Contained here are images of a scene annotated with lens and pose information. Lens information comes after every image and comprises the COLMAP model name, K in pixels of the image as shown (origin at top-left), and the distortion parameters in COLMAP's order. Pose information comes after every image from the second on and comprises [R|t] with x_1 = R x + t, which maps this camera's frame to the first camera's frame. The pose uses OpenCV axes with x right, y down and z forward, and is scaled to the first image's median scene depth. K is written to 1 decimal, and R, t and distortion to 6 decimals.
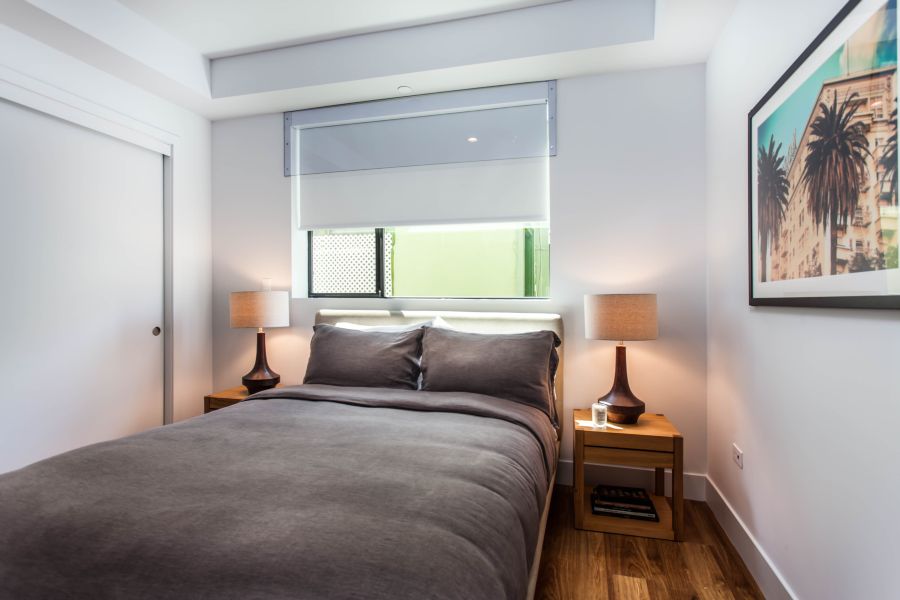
lens RADIAL K [[453.0, 0, 451.1], [0, 453.0, 304.8], [0, 0, 1]] dist [-0.001854, 0.001502]
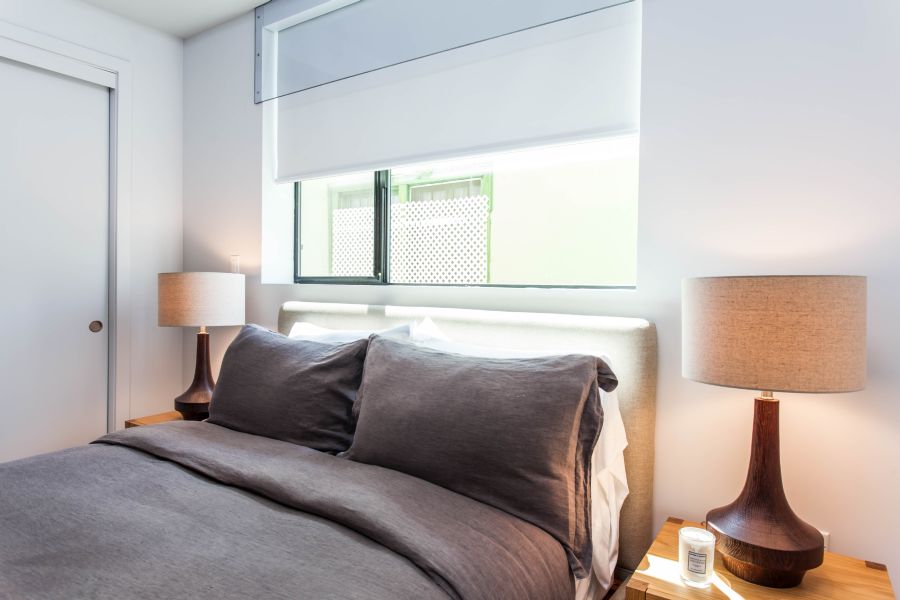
lens RADIAL K [[571.9, 0, 448.9], [0, 571.9, 304.0], [0, 0, 1]] dist [-0.008136, -0.001555]
pose [[0.949175, 0.020171, -0.314102, 0.206321], [-0.016816, 0.999769, 0.013389, -0.000351], [0.314299, -0.007426, 0.949295, 0.316826]]
